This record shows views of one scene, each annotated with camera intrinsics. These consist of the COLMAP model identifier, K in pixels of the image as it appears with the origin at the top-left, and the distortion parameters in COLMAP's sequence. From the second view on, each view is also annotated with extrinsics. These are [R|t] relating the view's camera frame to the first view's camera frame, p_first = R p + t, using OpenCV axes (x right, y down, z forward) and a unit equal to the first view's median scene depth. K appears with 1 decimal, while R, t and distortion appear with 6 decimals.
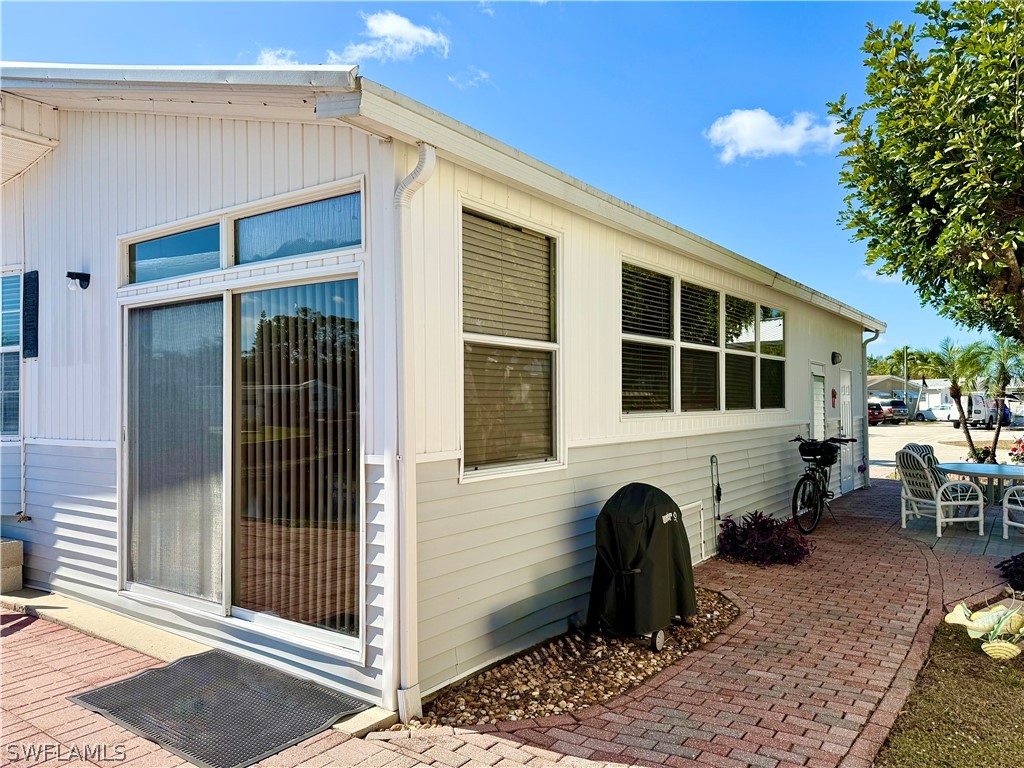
lens RADIAL K [[760.6, 0, 516.2], [0, 760.6, 377.7], [0, 0, 1]] dist [0.020764, -0.007802]
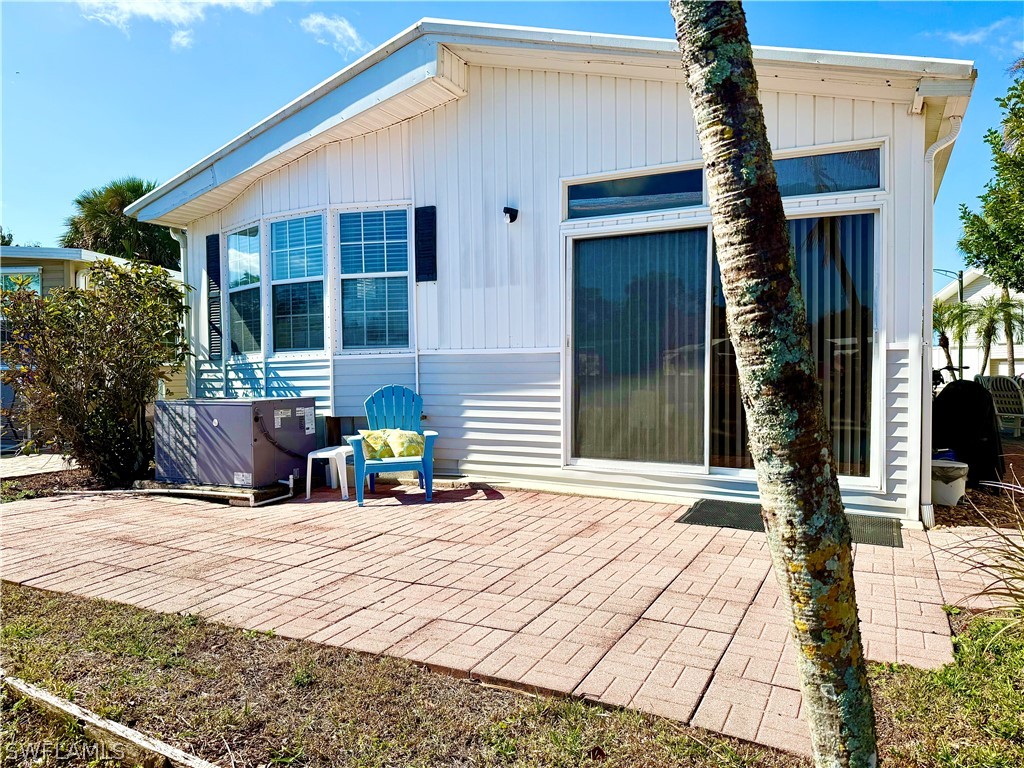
lens RADIAL K [[716.0, 0, 508.2], [0, 716.0, 383.5], [0, 0, 1]] dist [0.034023, -0.045044]
pose [[0.987585, 0.002585, 0.157067, -0.896721], [-0.010967, 0.998560, 0.052523, 0.093973], [-0.156705, -0.053593, 0.986190, -0.152007]]
